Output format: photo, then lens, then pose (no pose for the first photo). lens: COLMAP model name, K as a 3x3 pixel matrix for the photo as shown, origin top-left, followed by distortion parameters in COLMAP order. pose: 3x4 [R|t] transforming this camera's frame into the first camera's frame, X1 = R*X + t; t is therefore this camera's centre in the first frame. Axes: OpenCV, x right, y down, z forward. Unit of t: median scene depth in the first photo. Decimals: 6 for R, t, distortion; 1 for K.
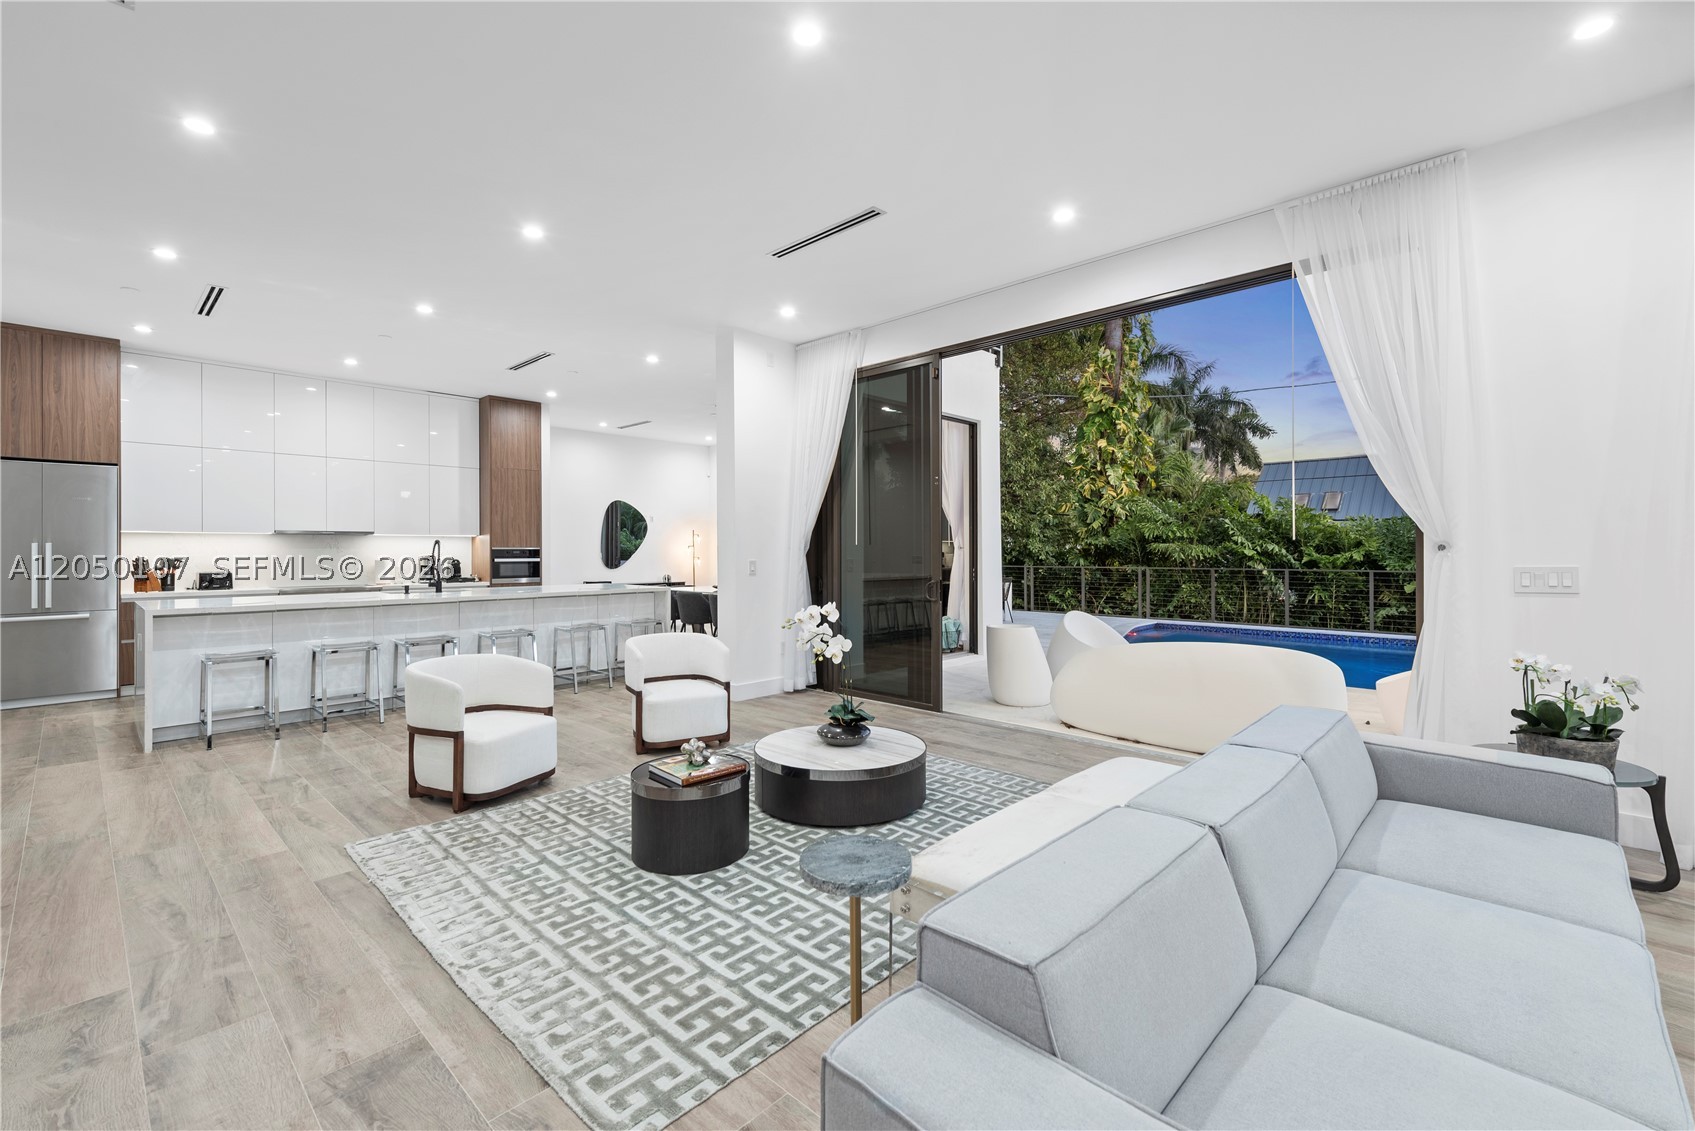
lens RADIAL K [[726.5, 0, 819.6], [0, 726.5, 554.4], [0, 0, 1]] dist [0.001914, 0.000450]
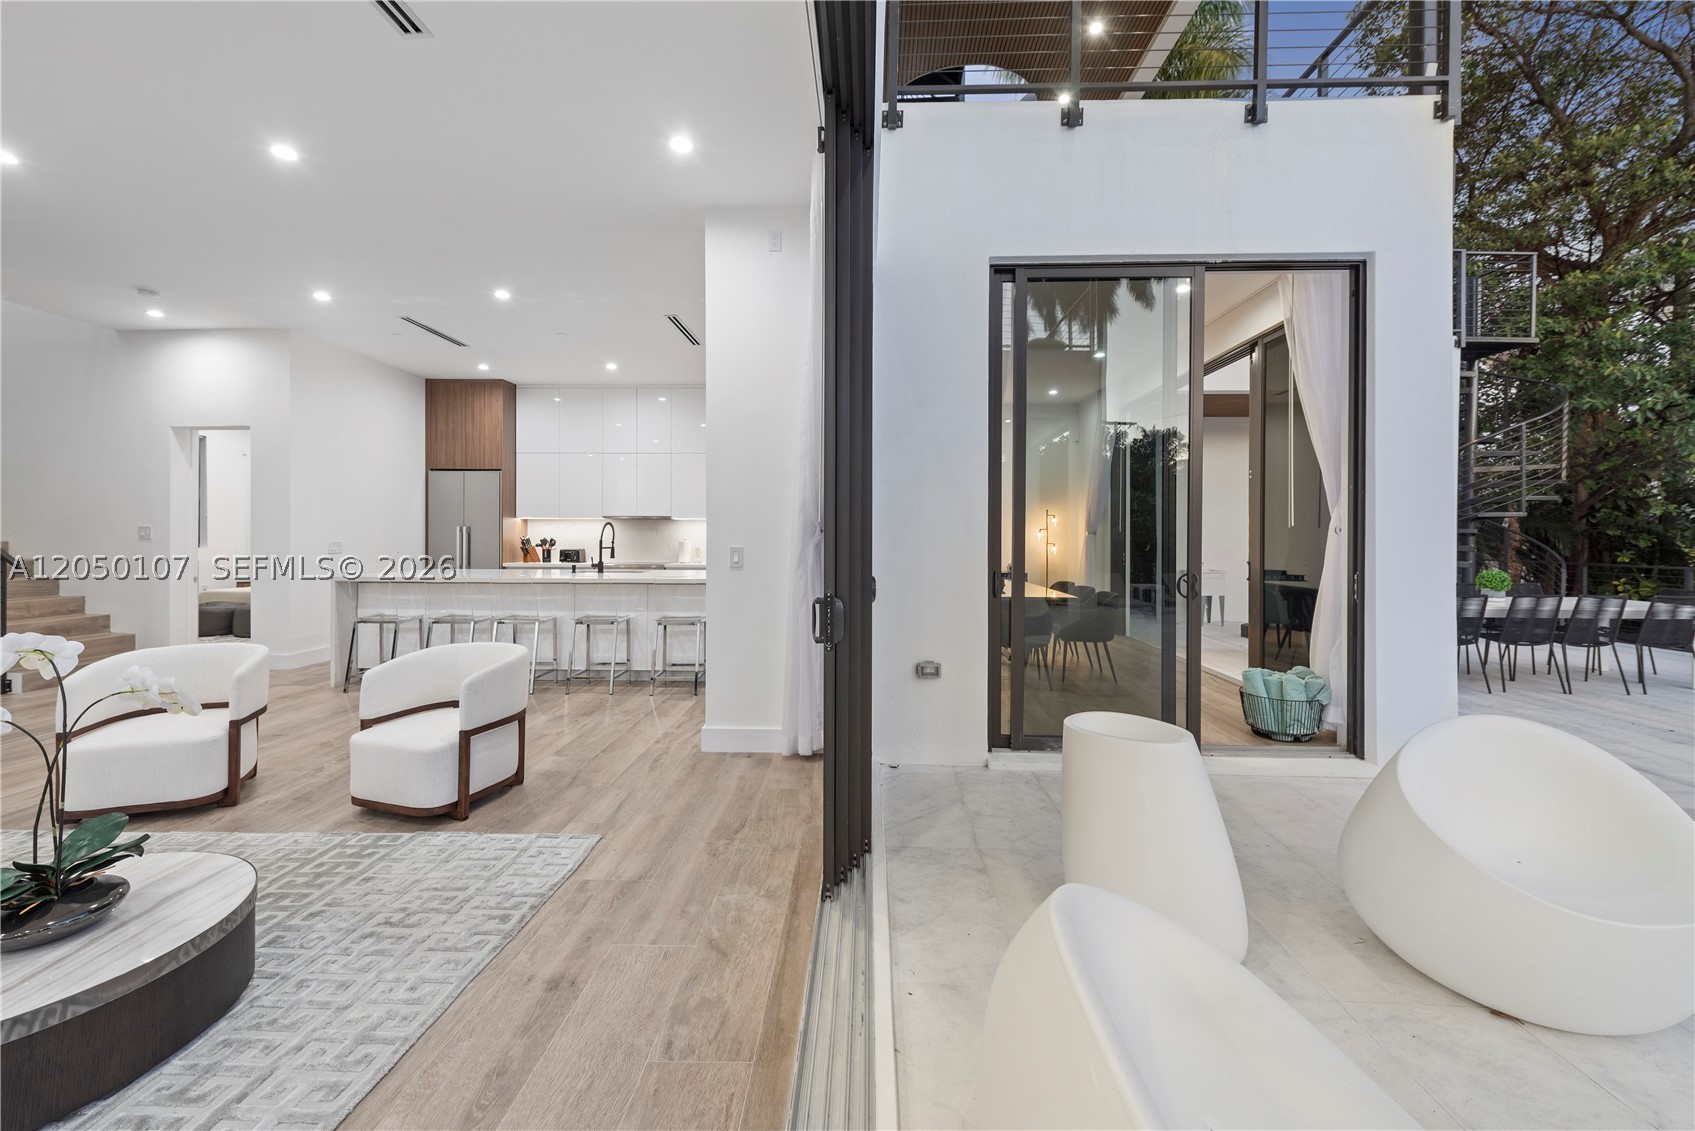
lens RADIAL K [[679.9, 0, 844.9], [0, 679.9, 536.4], [0, 0, 1]] dist [0.000224, -0.000008]
pose [[0.670202, 0.004157, -0.742167, 0.312969], [-0.009941, 0.999945, -0.003376, 0.000373], [0.742112, 0.009640, 0.670207, 0.460977]]
